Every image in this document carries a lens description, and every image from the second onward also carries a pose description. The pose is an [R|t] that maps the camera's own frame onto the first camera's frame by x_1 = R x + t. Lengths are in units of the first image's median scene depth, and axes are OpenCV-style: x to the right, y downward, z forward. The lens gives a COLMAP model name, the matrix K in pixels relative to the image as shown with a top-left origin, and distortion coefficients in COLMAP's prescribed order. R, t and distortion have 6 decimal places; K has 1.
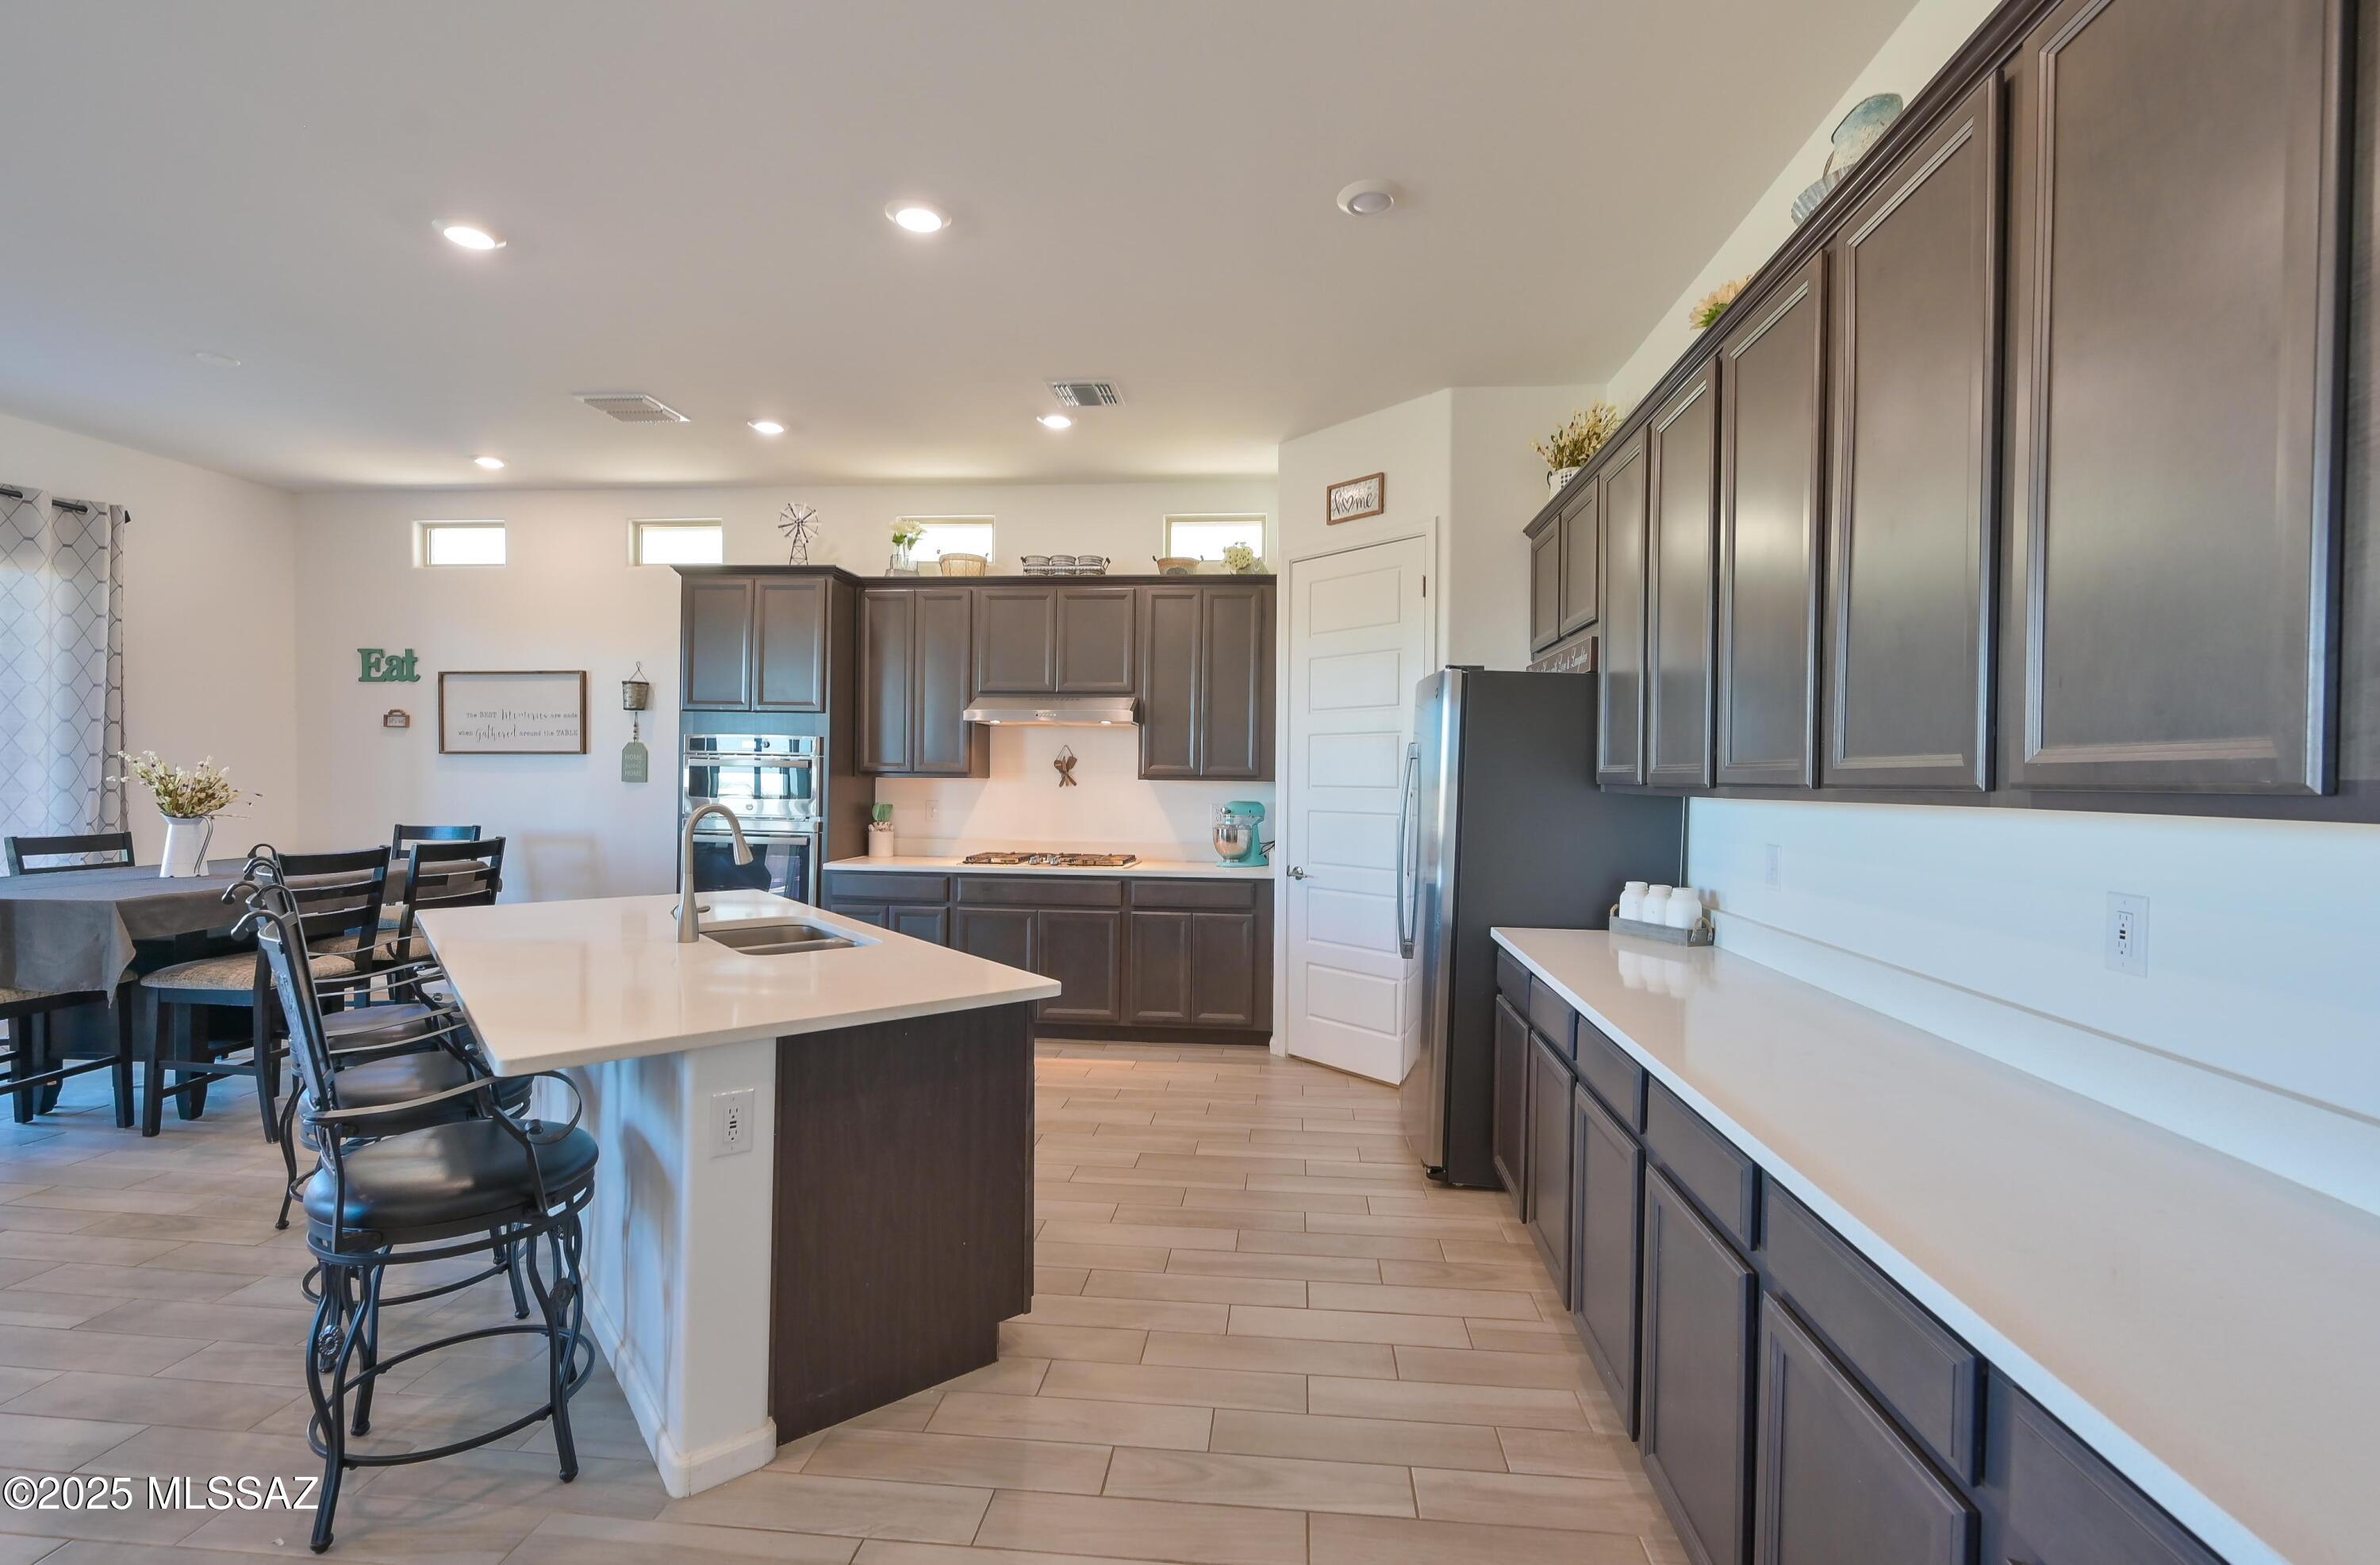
lens RADIAL K [[1046.9, 0, 1201.5], [0, 1046.9, 786.0], [0, 0, 1]] dist [-0.001049, -0.000061]
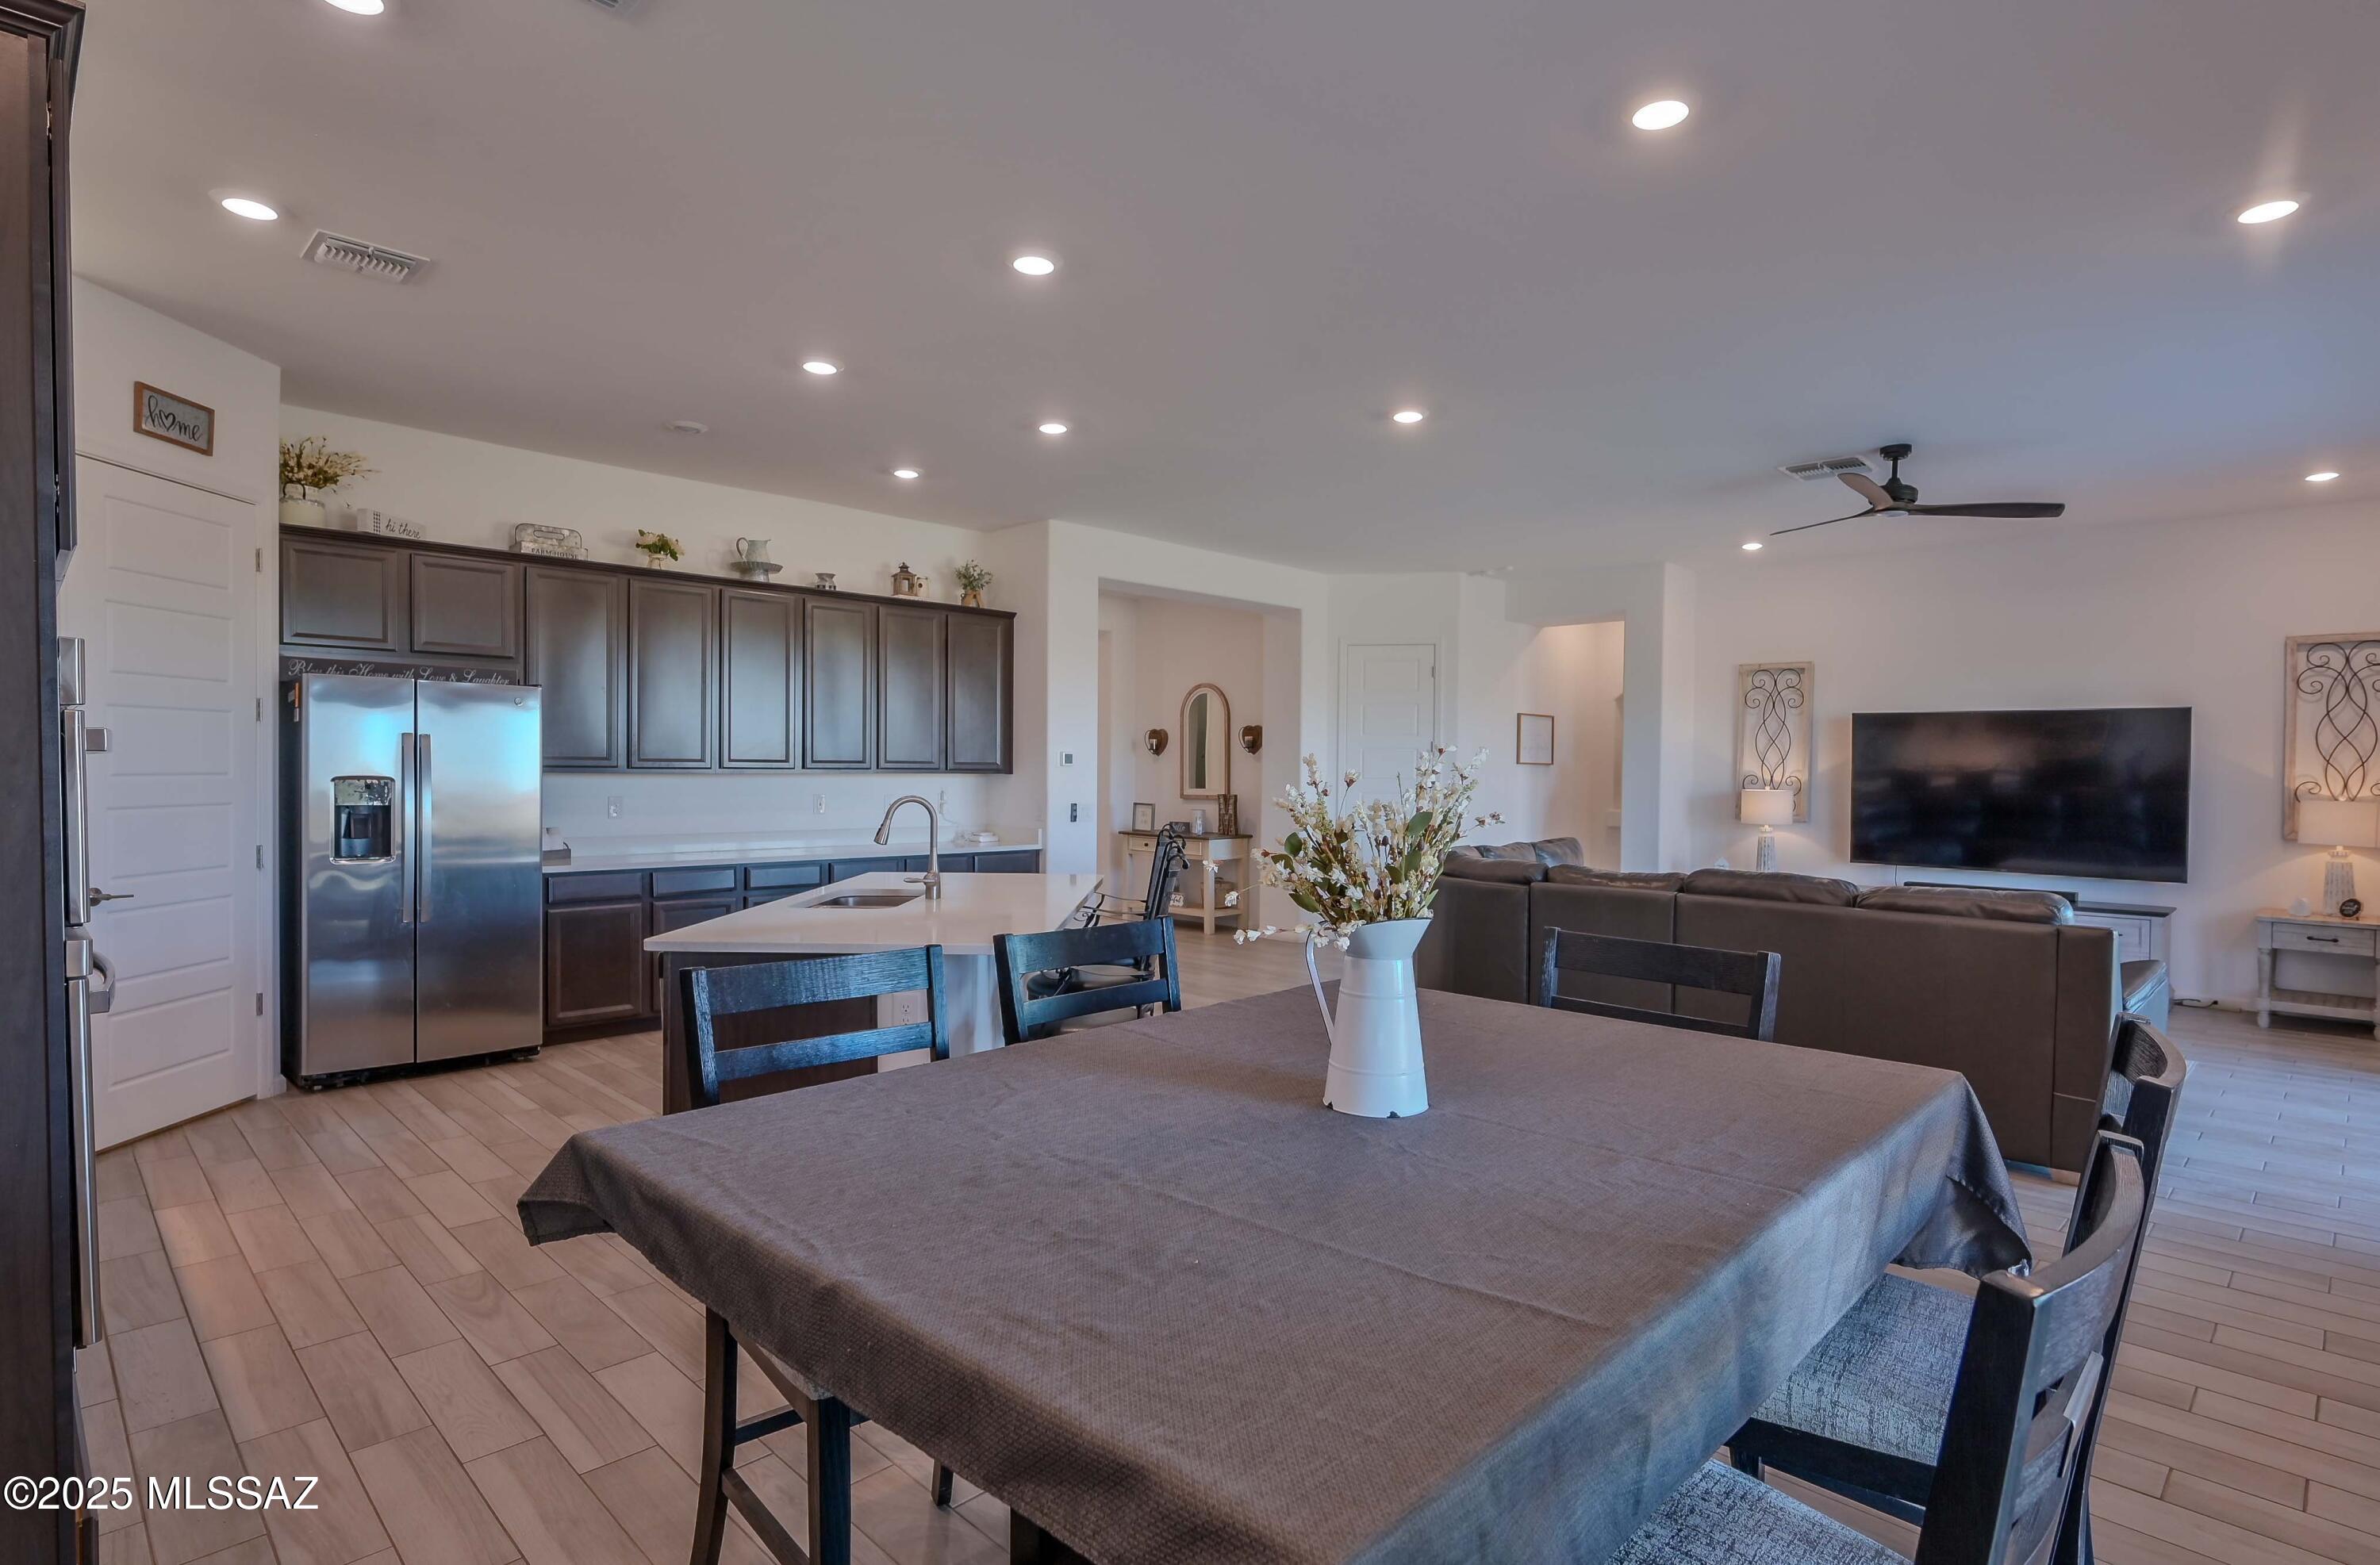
lens RADIAL K [[1198.9, 0, 1203.5], [0, 1198.9, 787.7], [0, 0, 1]] dist [0.002172, 0.000226]
pose [[-0.774734, -0.028866, 0.631628, -0.920313], [-0.012347, 0.999458, 0.030532, -0.023159], [-0.632167, 0.015855, -0.774670, 1.051916]]
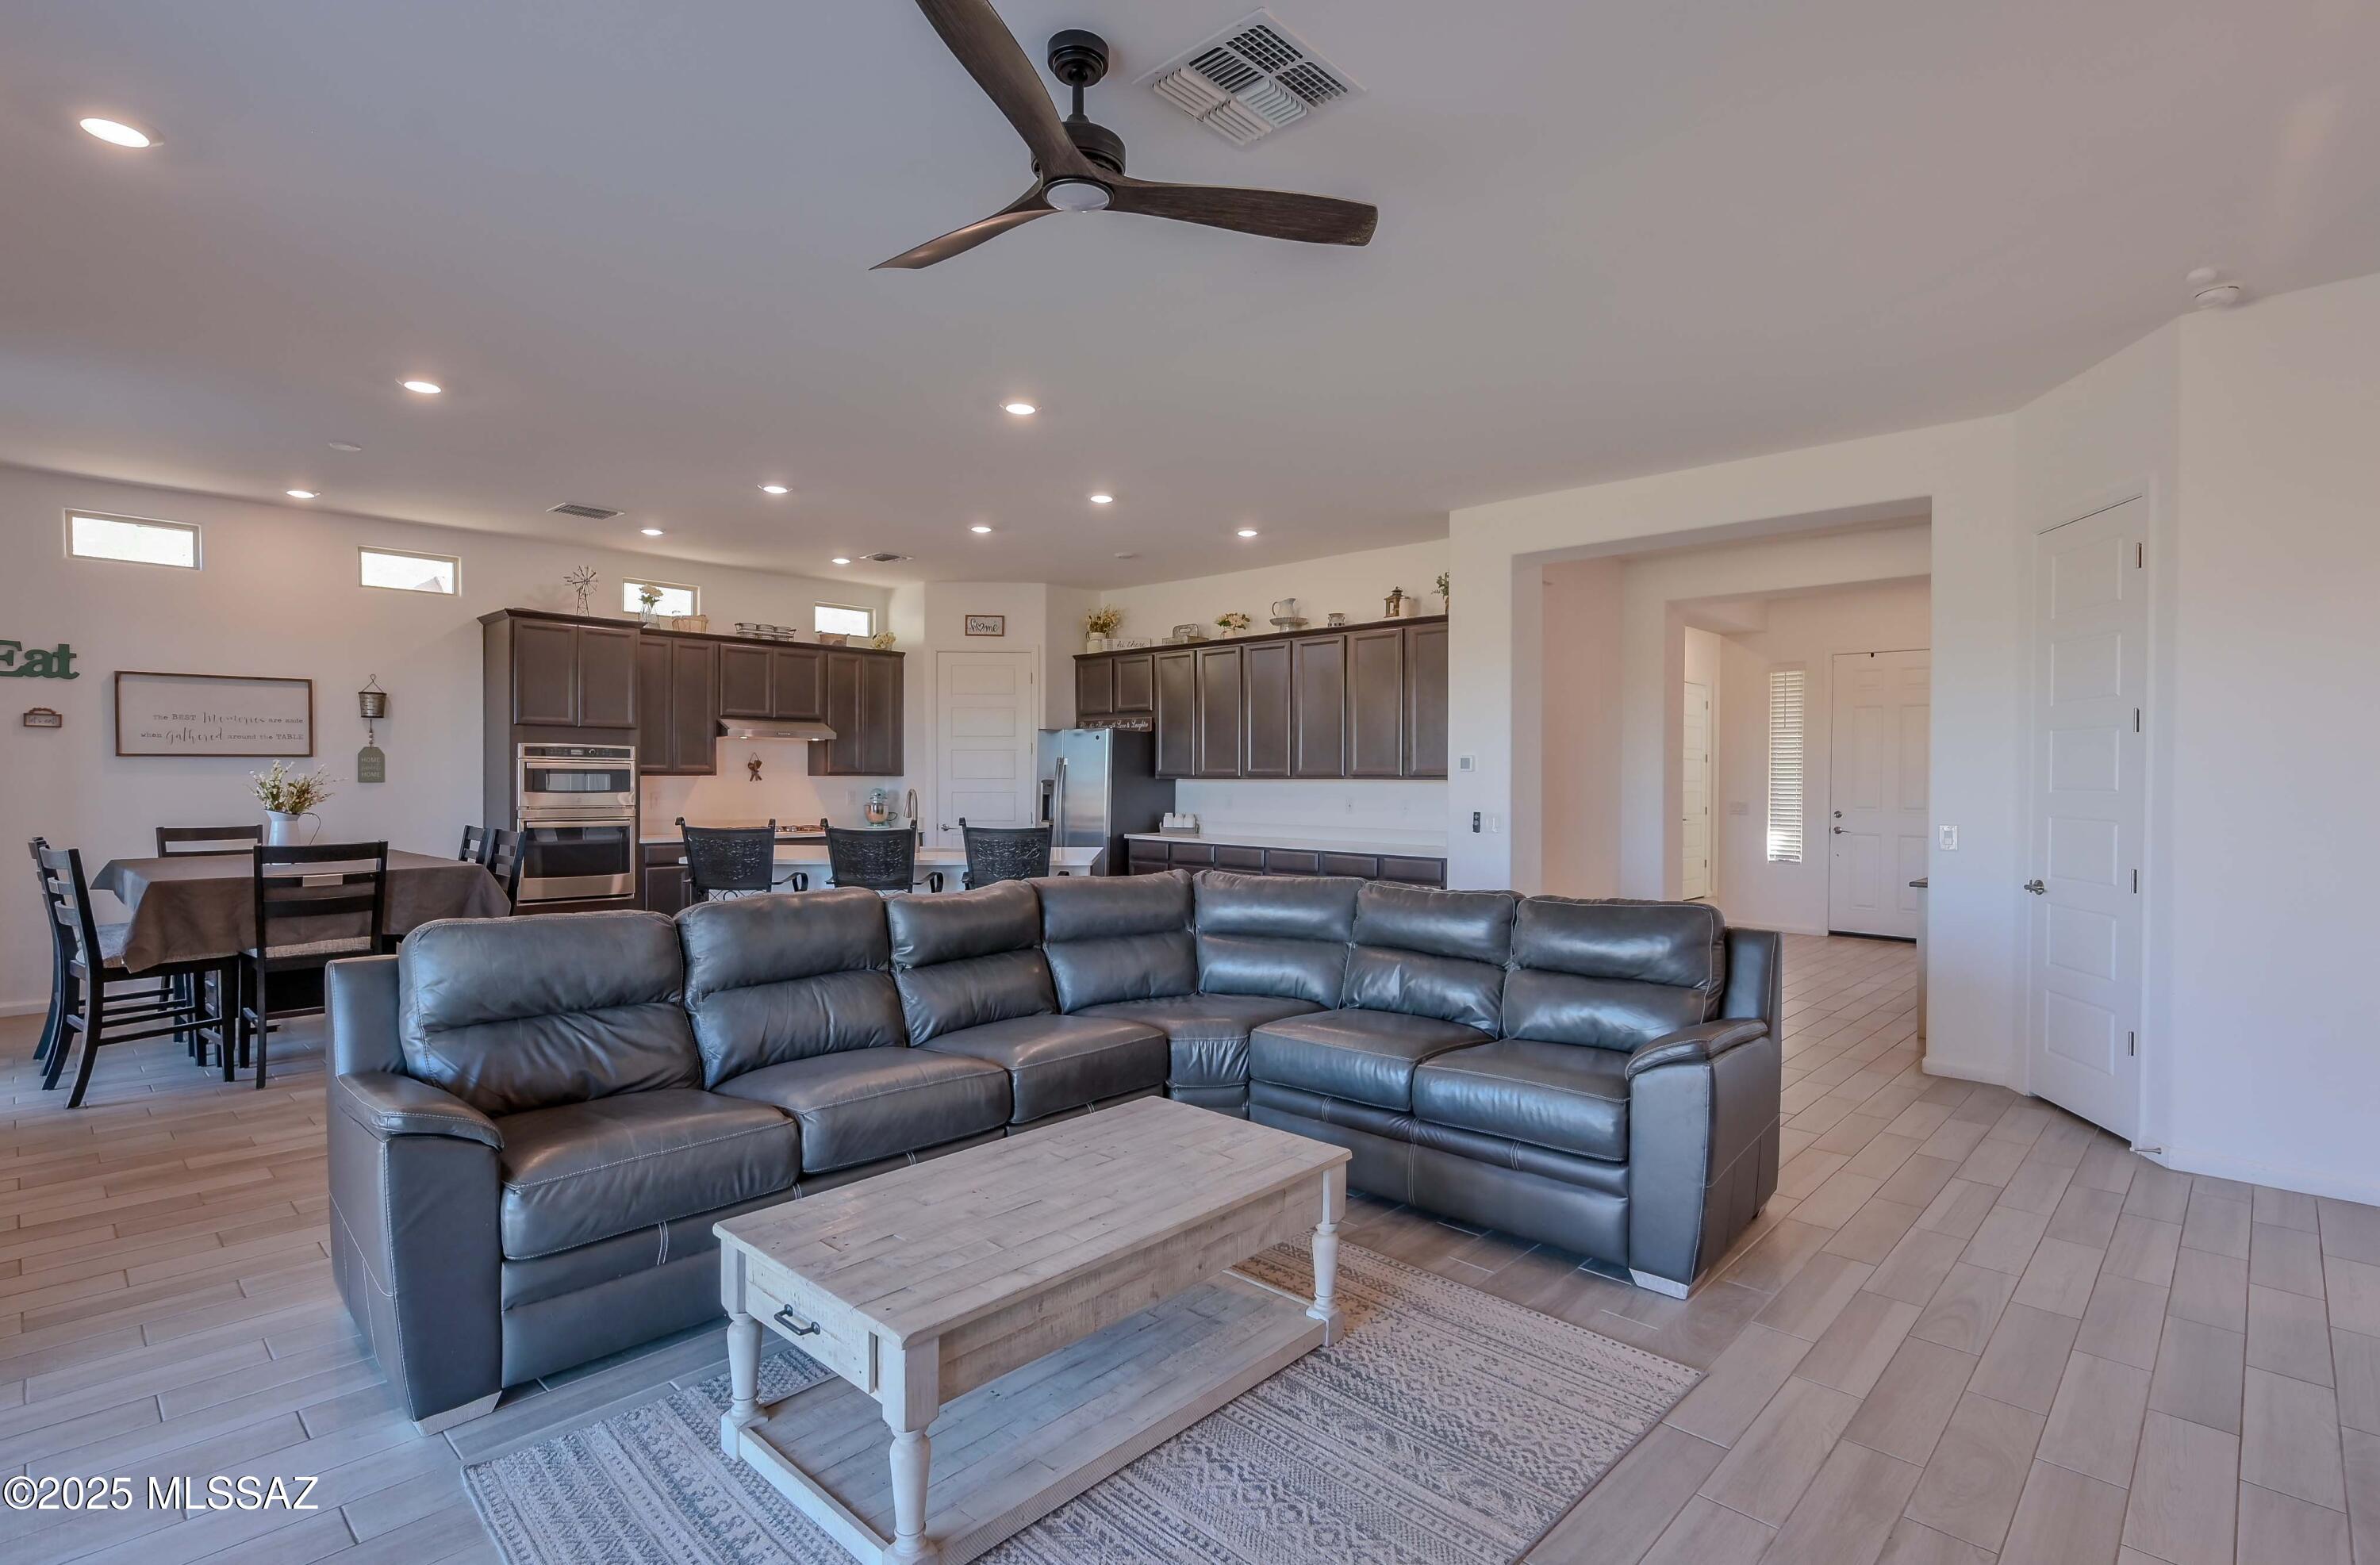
lens RADIAL K [[1126.5, 0, 1200.1], [0, 1126.5, 787.2], [0, 0, 1]] dist [-0.003066, -0.000417]
pose [[0.614711, -0.017876, 0.788550, -1.048582], [0.011217, 0.999840, 0.013922, -0.006187], [-0.788673, 0.000287, 0.614813, -0.474517]]
